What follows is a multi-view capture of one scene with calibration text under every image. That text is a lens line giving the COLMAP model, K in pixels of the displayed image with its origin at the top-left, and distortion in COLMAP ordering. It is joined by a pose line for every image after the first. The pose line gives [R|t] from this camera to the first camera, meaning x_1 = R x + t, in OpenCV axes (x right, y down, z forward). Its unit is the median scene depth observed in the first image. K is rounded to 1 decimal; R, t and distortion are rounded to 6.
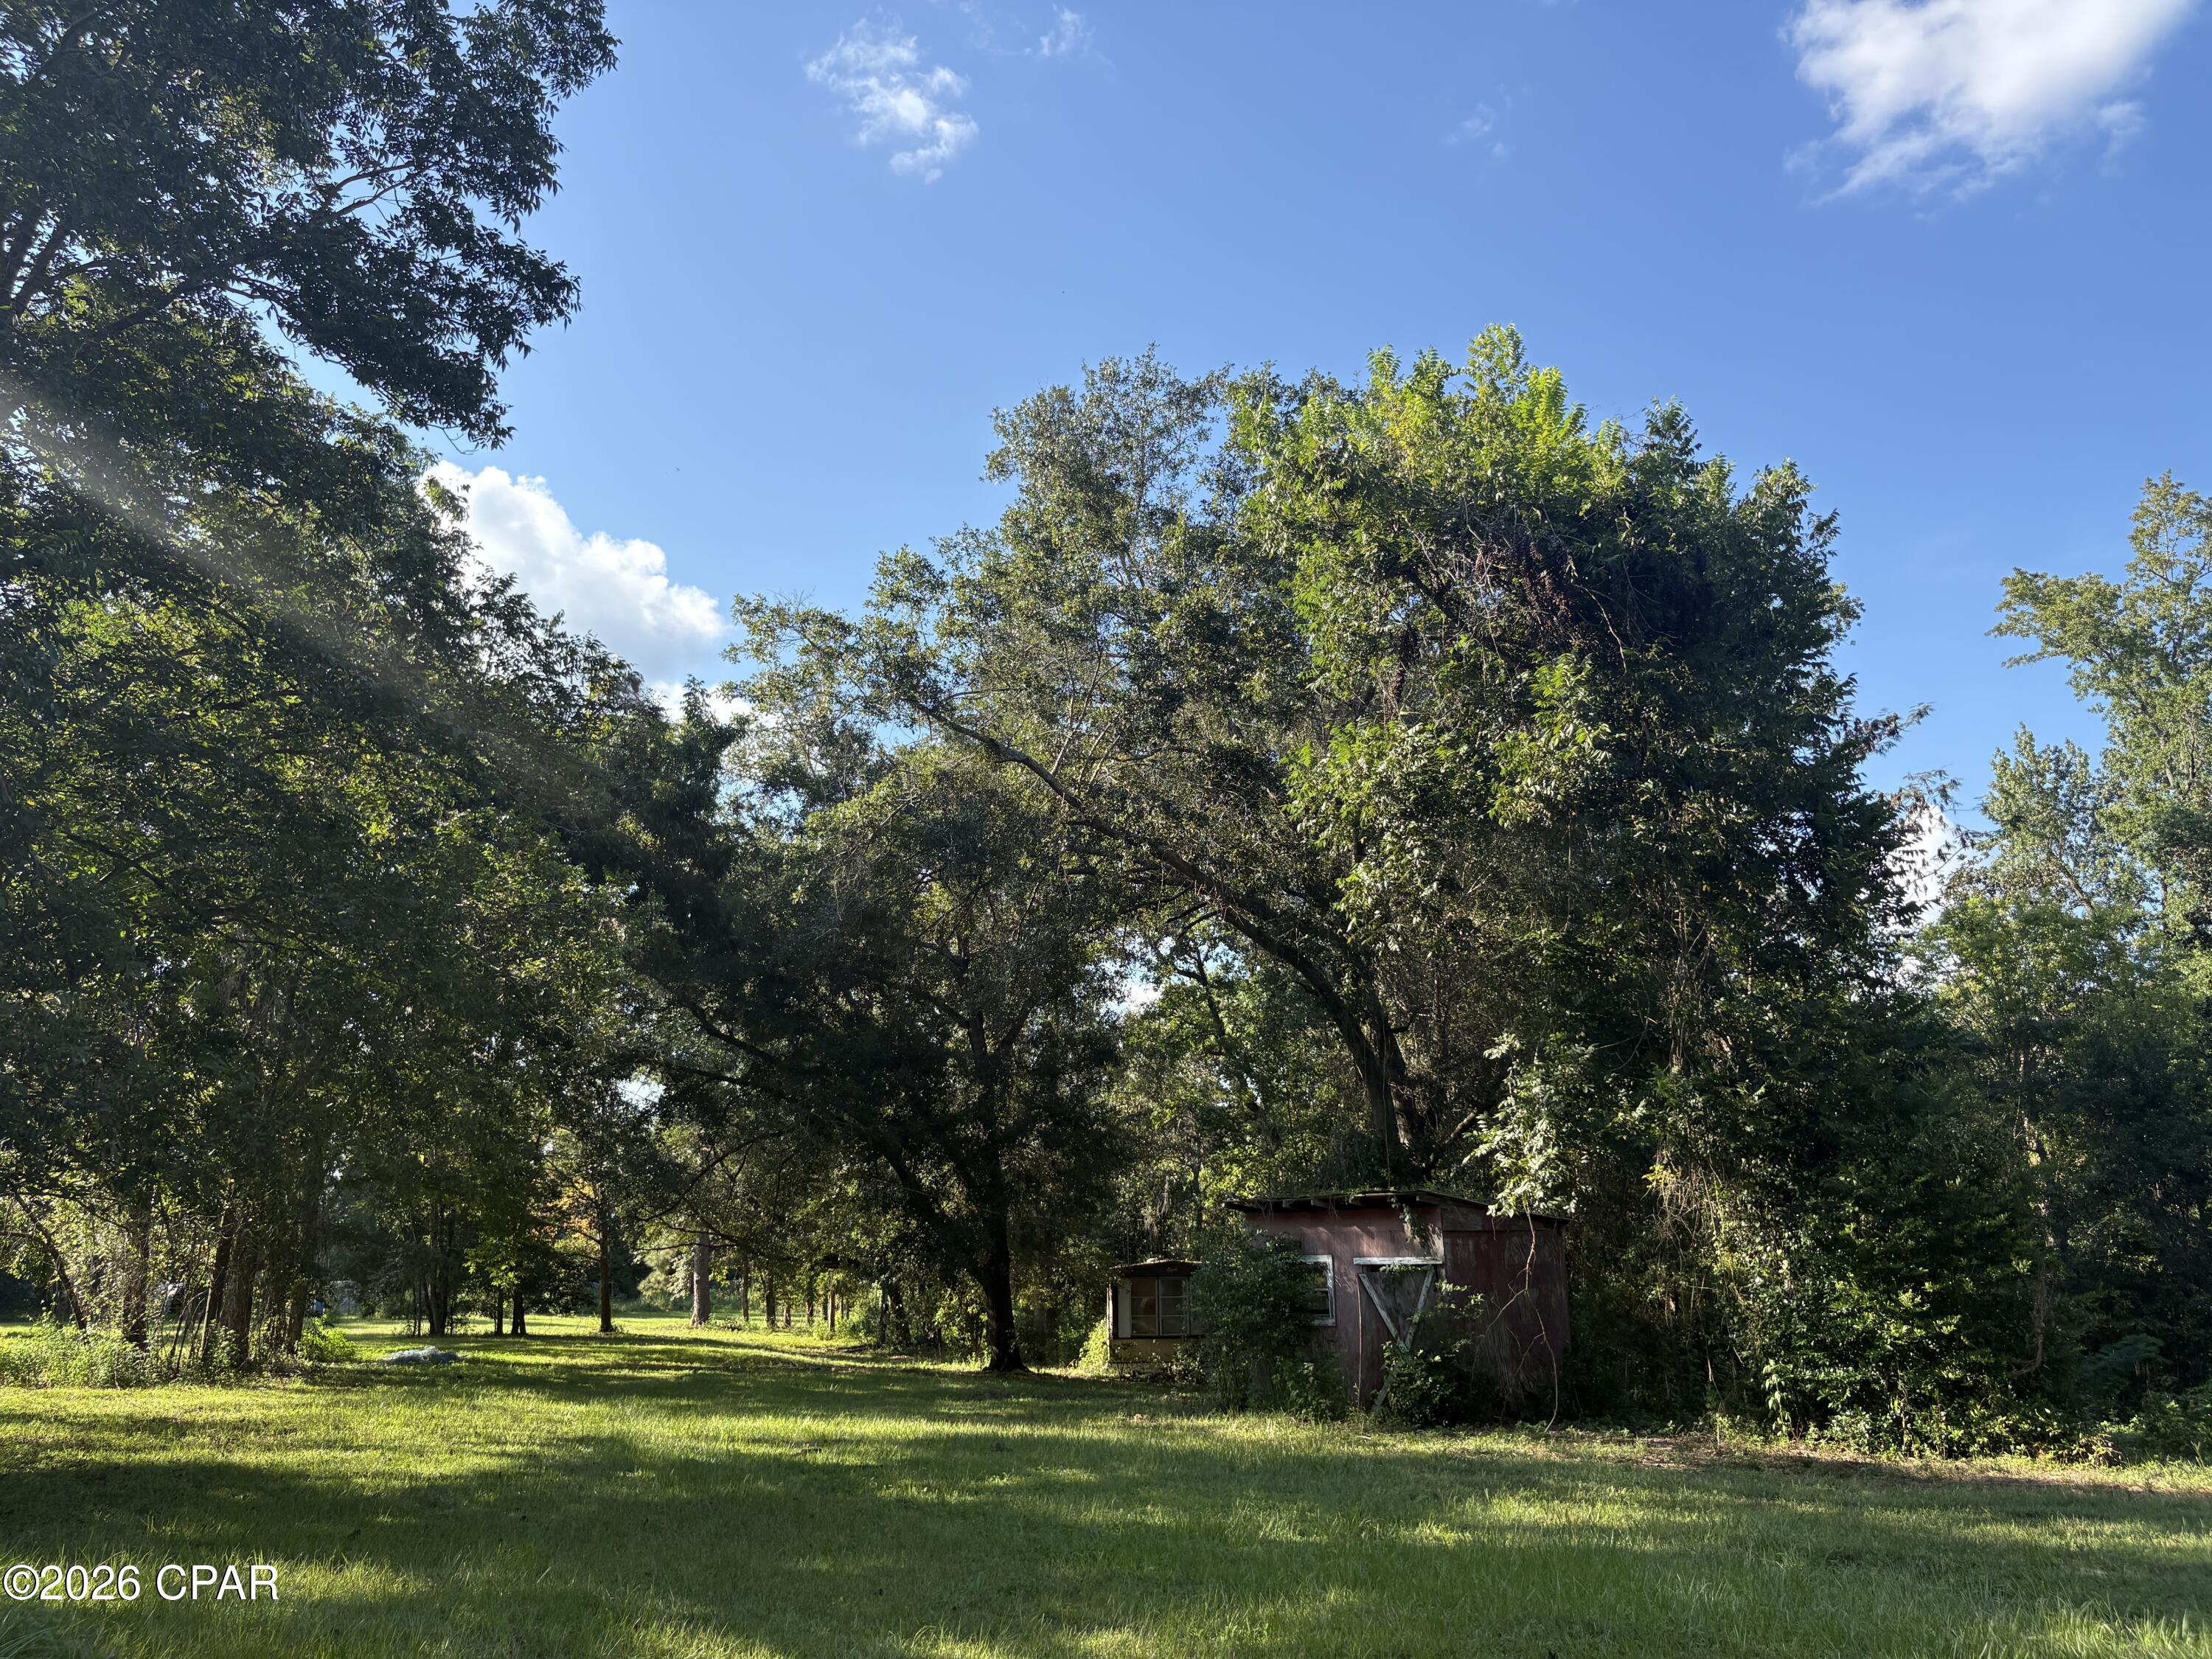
lens RADIAL K [[1573.5, 0, 1108.6], [0, 1573.5, 858.0], [0, 0, 1]] dist [0.042672, -0.068914]
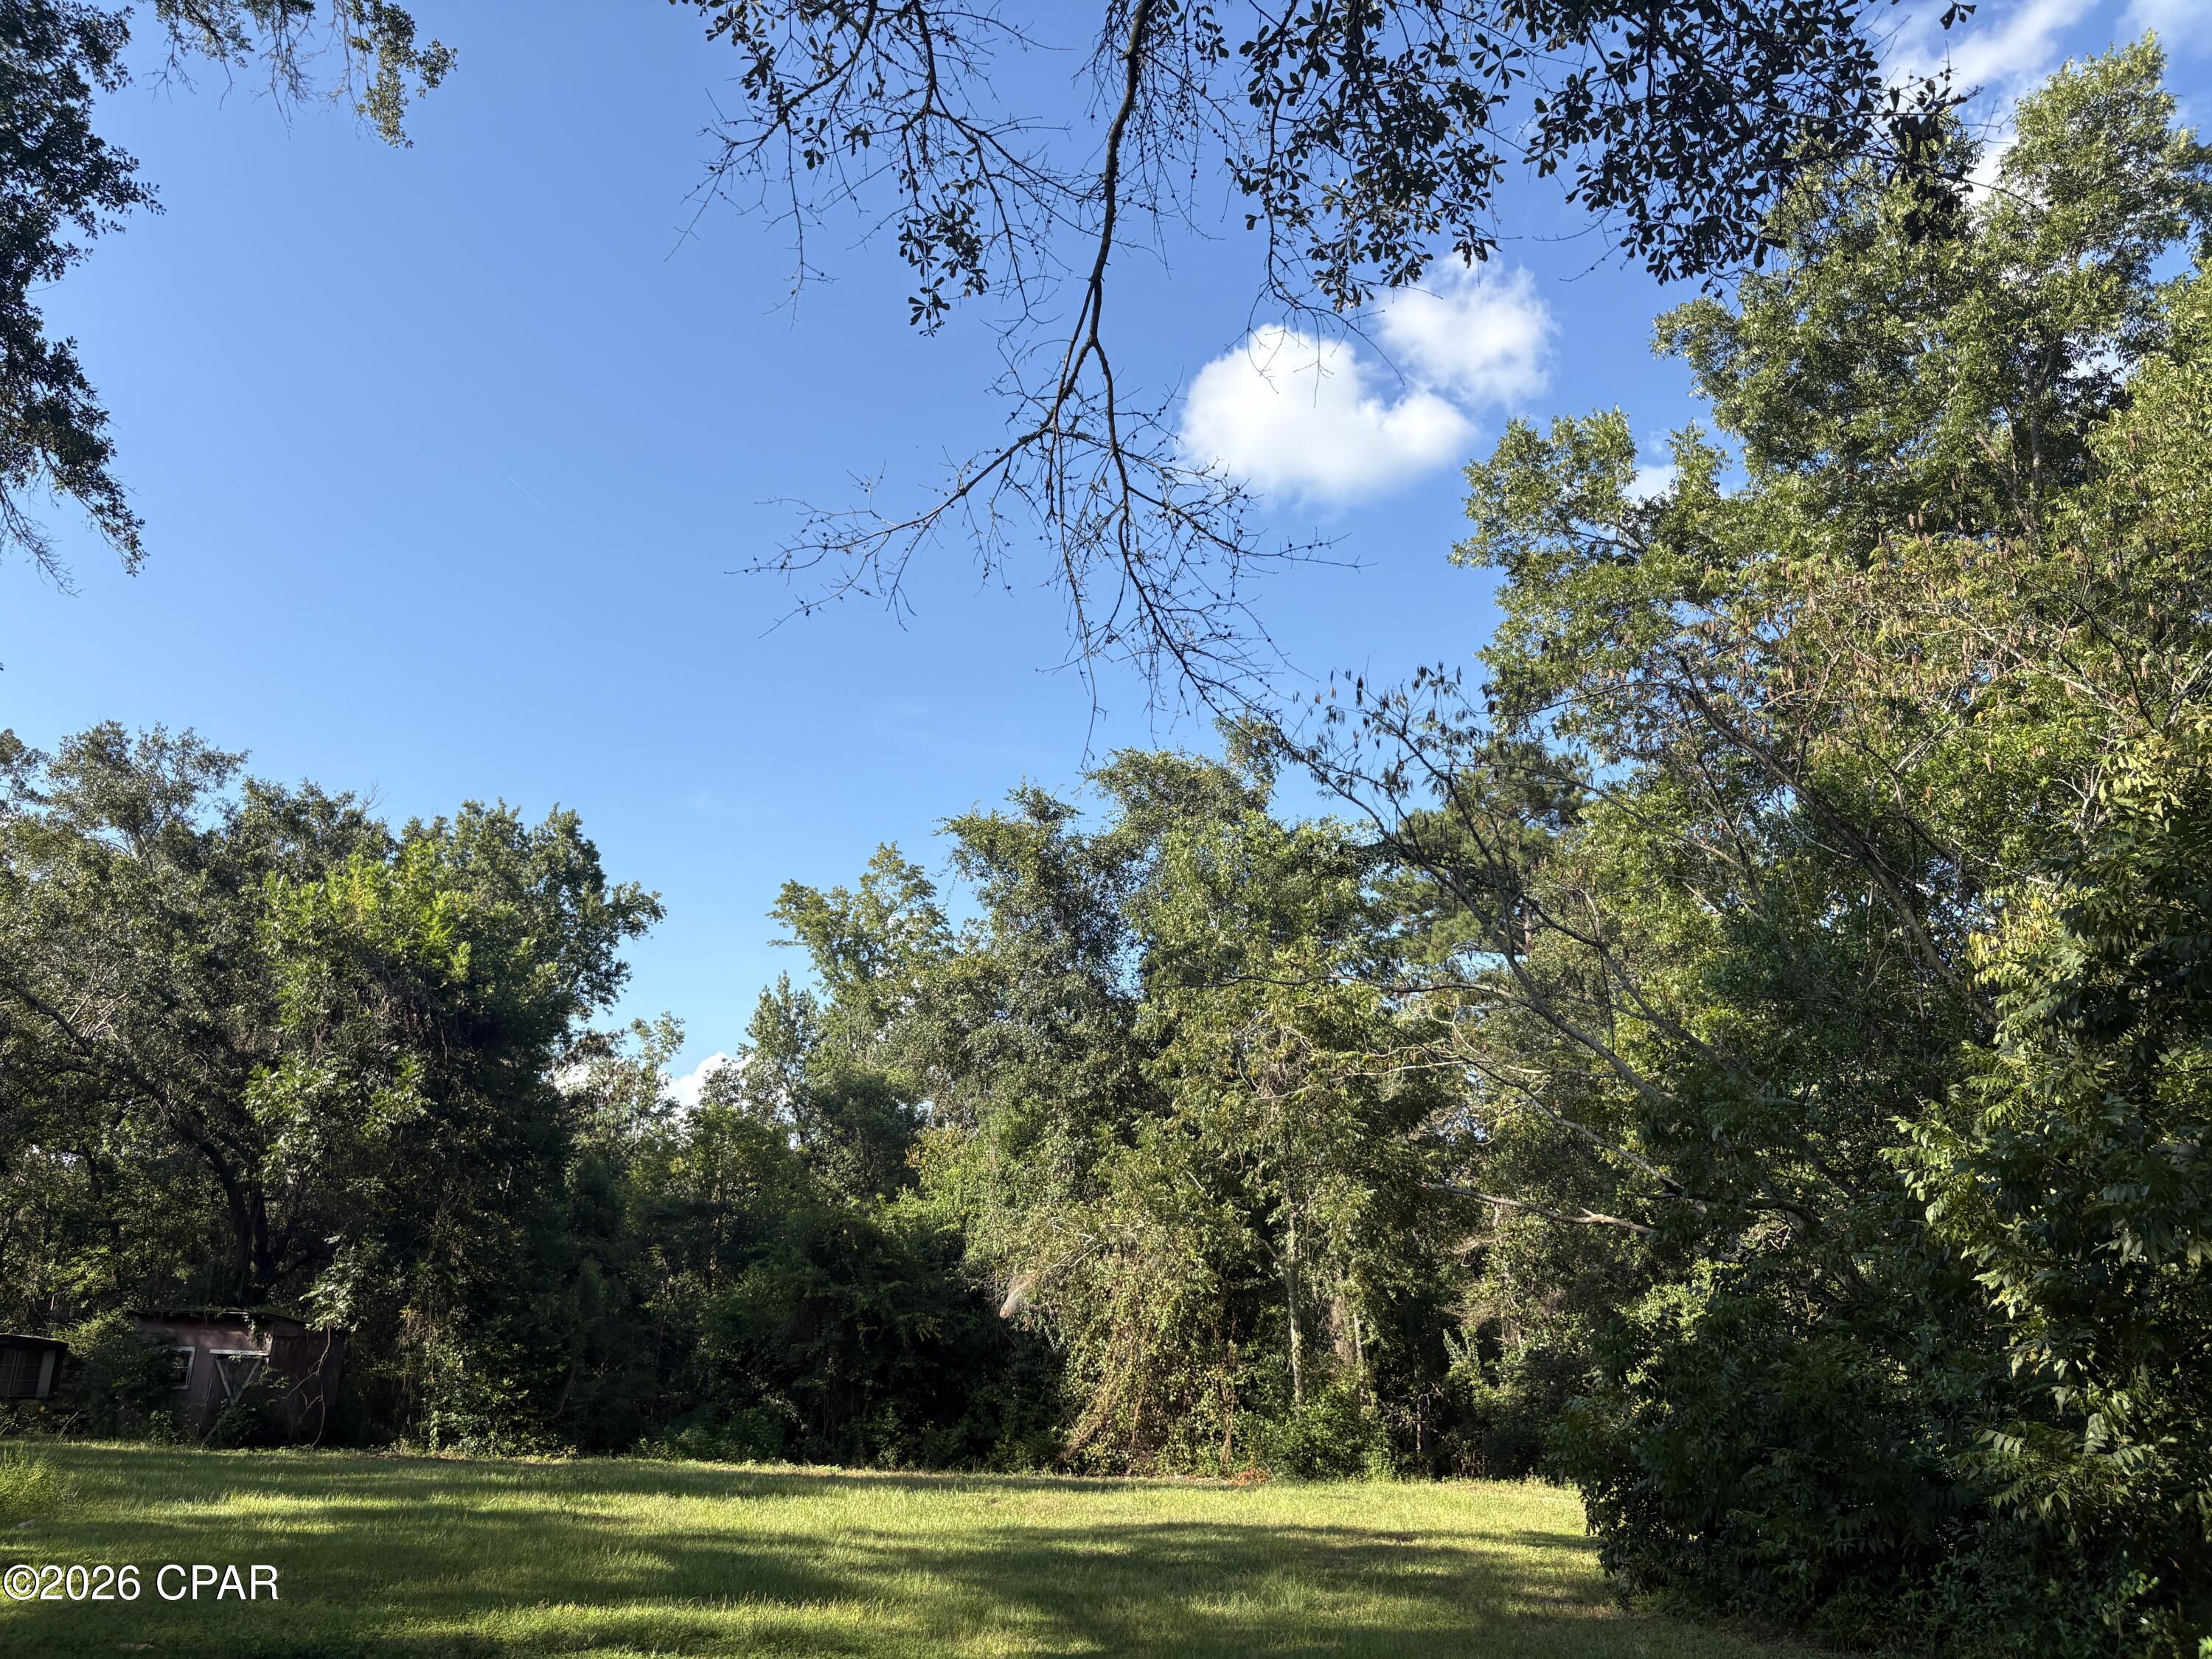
lens RADIAL K [[1573.5, 0, 1108.6], [0, 1573.5, 858.0], [0, 0, 1]] dist [0.042672, -0.068914]
pose [[0.766653, 0.218696, 0.603668, -0.272372], [-0.195697, 0.975058, -0.104709, -0.298064], [-0.611511, -0.037860, 0.790329, -0.995567]]
